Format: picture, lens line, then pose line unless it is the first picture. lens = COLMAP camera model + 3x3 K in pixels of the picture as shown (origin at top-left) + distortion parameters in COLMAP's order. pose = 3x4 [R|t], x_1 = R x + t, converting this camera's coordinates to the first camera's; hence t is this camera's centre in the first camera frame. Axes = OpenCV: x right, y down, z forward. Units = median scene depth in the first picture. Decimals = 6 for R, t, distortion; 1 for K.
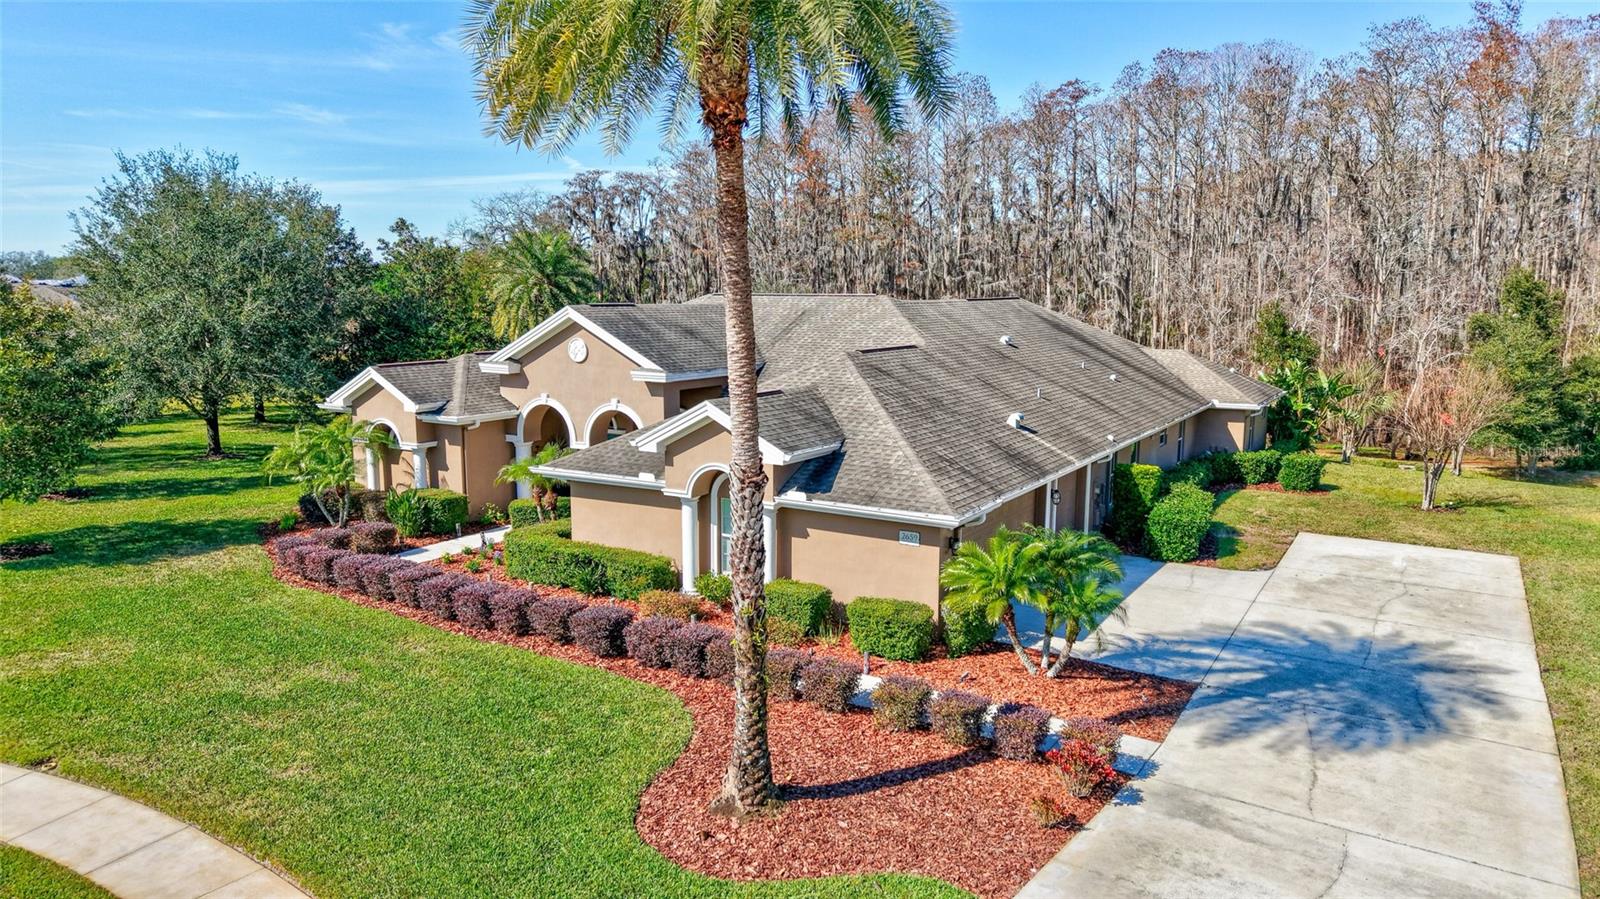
lens RADIAL K [[1066.3, 0, 804.5], [0, 1066.3, 462.0], [0, 0, 1]] dist [0.015738, -0.012951]
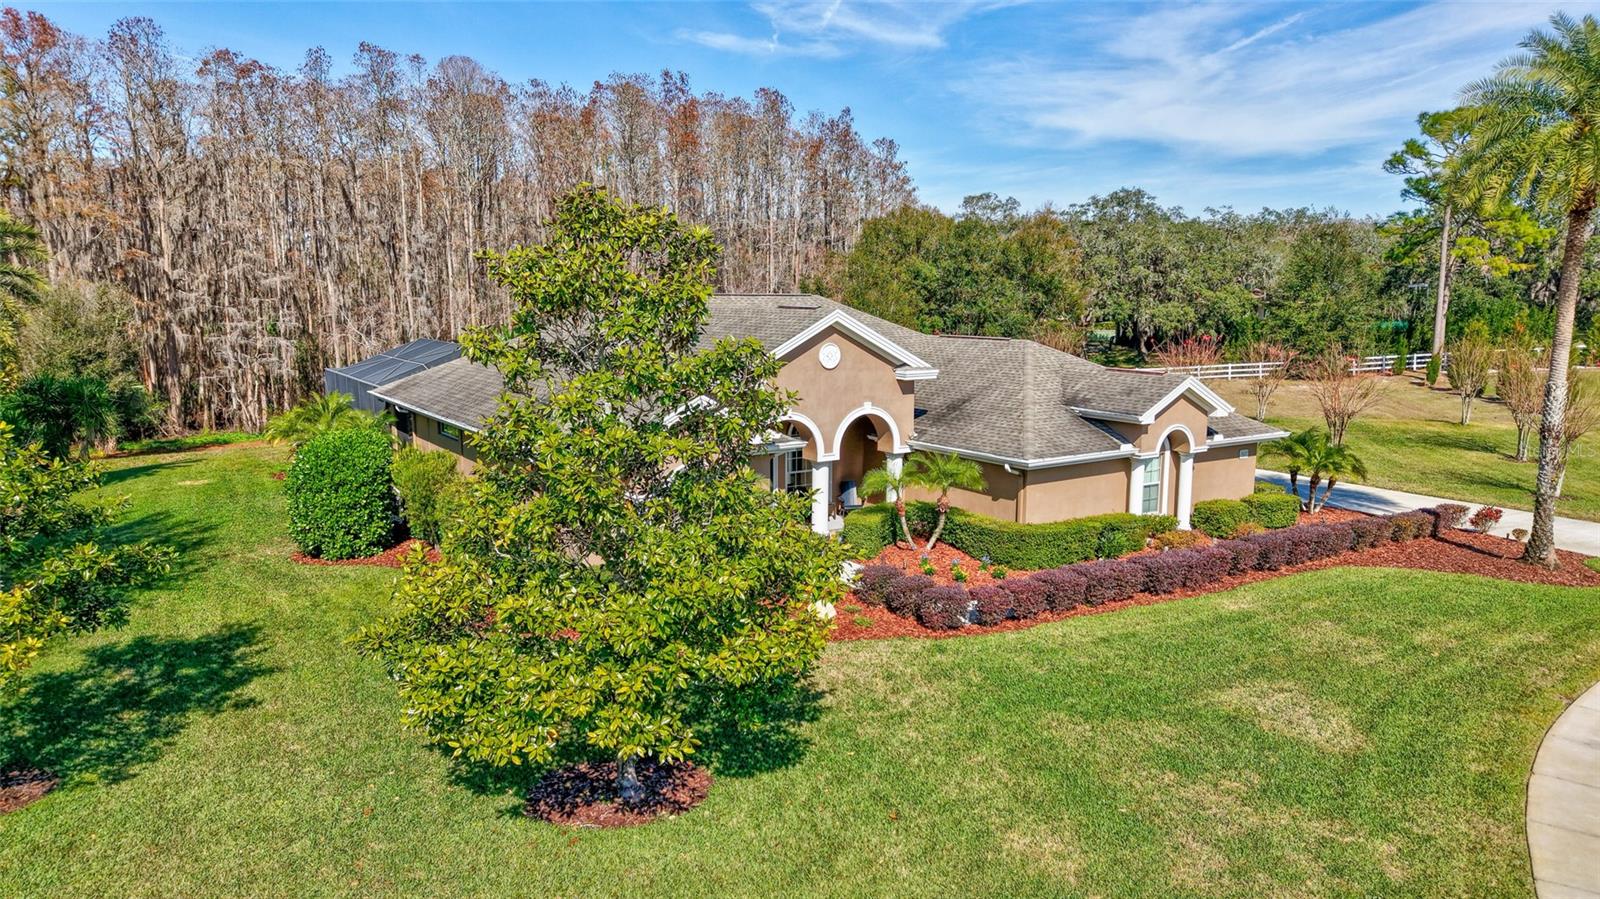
lens RADIAL K [[1066.3, 0, 807.9], [0, 1066.3, 447.5], [0, 0, 1]] dist [0.015738, -0.012951]
pose [[0.423647, -0.129134, 0.896575, -1.140580], [0.139957, 0.987232, 0.076060, -0.105155], [-0.894950, 0.093259, 0.436311, 0.653560]]
